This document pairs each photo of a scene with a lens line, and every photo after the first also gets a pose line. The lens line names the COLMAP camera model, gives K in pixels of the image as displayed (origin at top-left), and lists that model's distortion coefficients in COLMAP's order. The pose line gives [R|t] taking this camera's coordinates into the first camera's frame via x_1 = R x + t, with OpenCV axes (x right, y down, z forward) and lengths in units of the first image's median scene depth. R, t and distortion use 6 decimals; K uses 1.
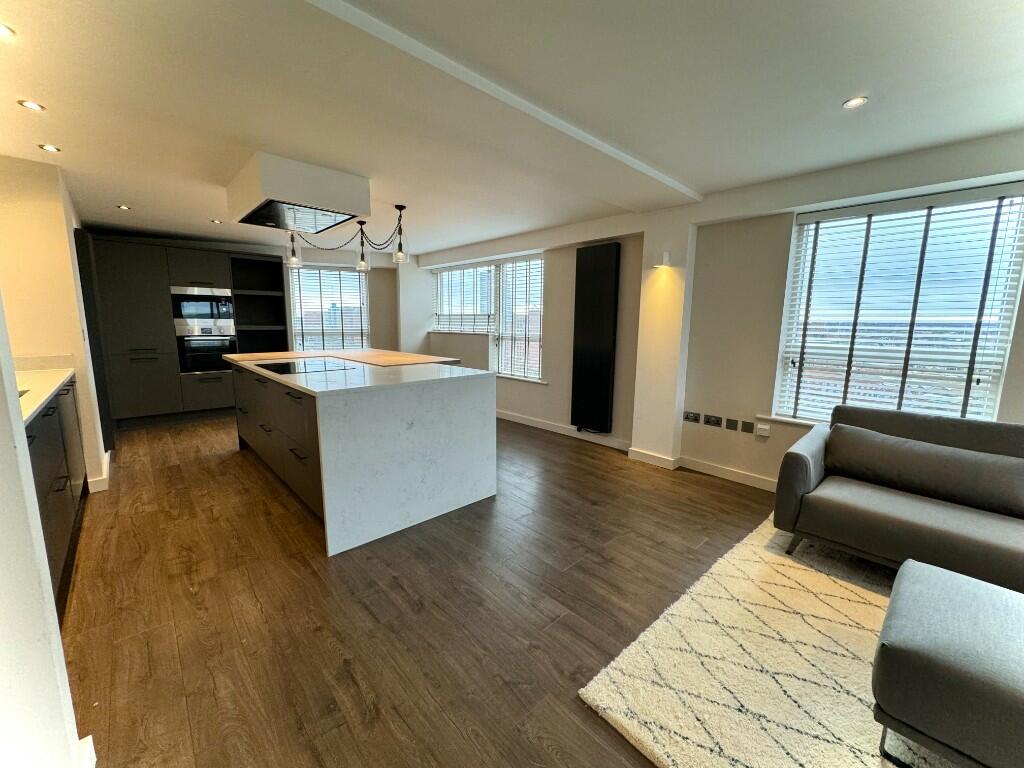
lens RADIAL K [[409.1, 0, 510.4], [0, 409.1, 383.8], [0, 0, 1]] dist [-0.000856, -0.000334]
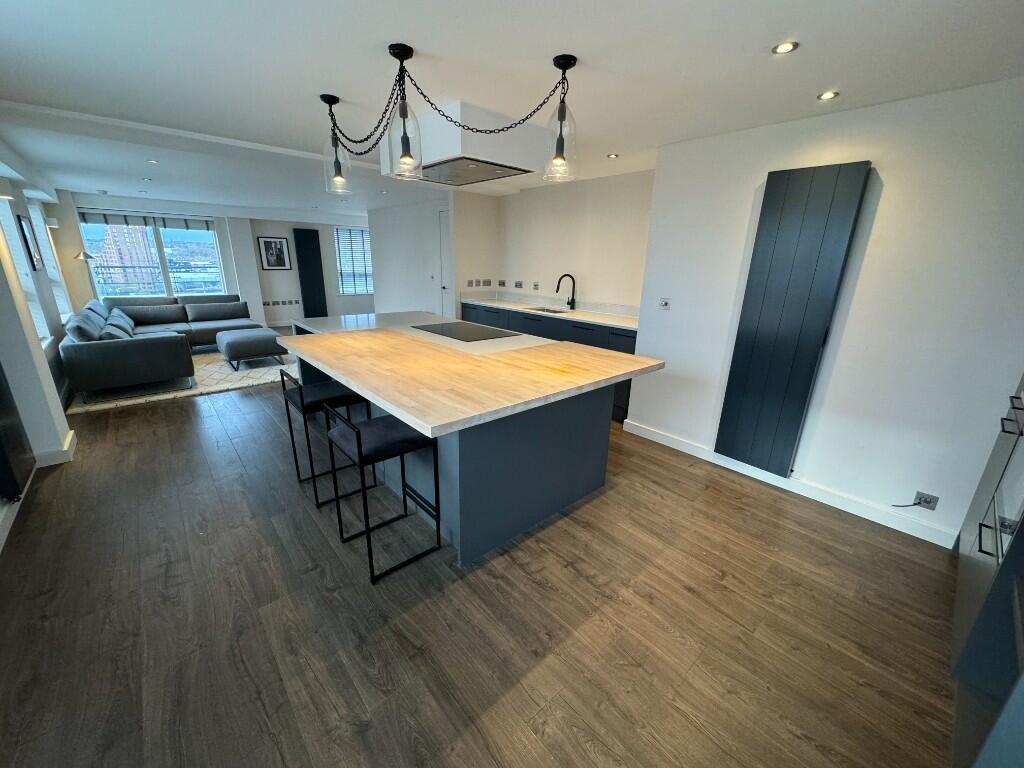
lens RADIAL K [[409.1, 0, 510.4], [0, 409.1, 383.8], [0, 0, 1]] dist [-0.000856, -0.000334]
pose [[-0.999038, -0.040897, 0.015817, -0.440179], [-0.029964, 0.900077, 0.434700, -0.249702], [-0.032015, 0.433808, -0.900436, 1.346406]]
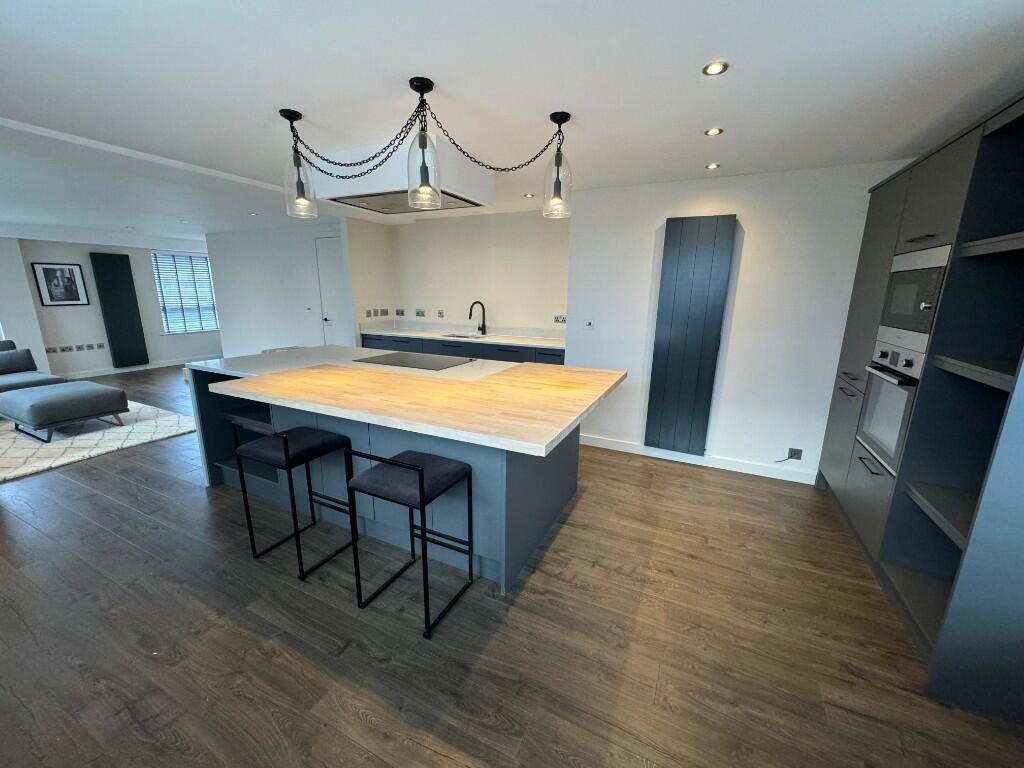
lens RADIAL K [[409.4, 0, 512.0], [0, 409.4, 384.0], [0, 0, 1]] dist [-0.001041, -0.000267]
pose [[-0.934009, 0.058172, -0.352482, -0.256882], [-0.075993, 0.931721, 0.355135, -0.241391], [0.349073, 0.358486, -0.865815, 1.335383]]
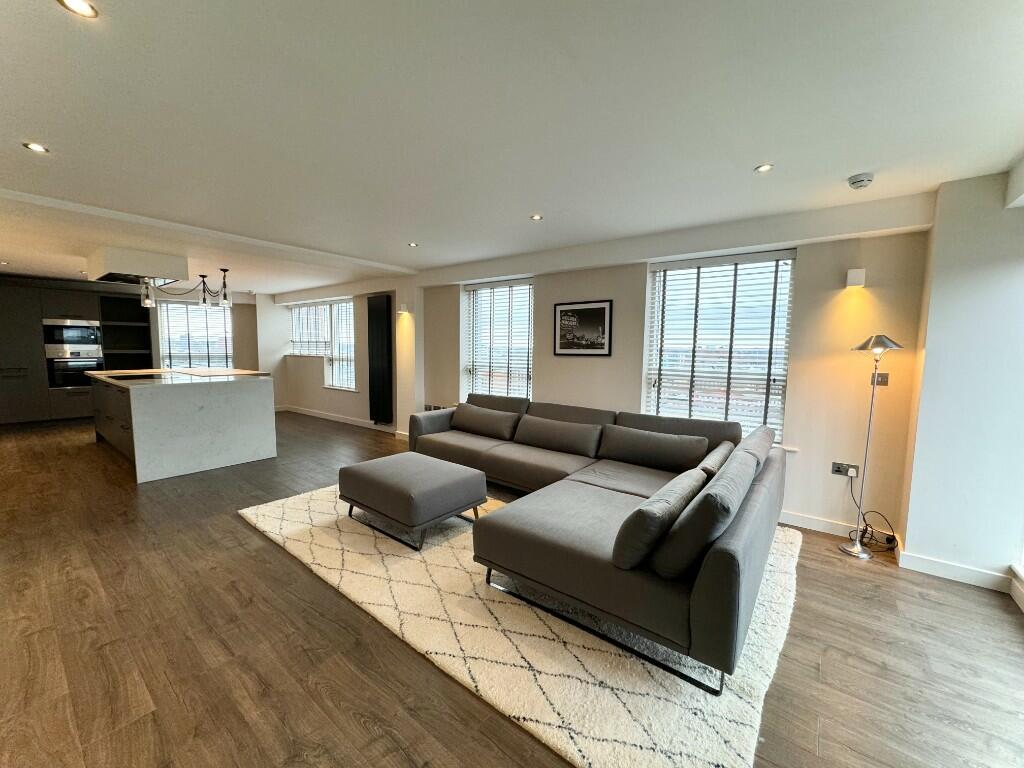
lens RADIAL K [[409.4, 0, 512.0], [0, 409.4, 384.0], [0, 0, 1]] dist [-0.001041, -0.000267]
pose [[0.987845, -0.012385, 0.154948, 0.396251], [0.021872, 0.997978, -0.059671, 0.068259], [-0.153896, 0.062335, 0.986119, -0.447576]]
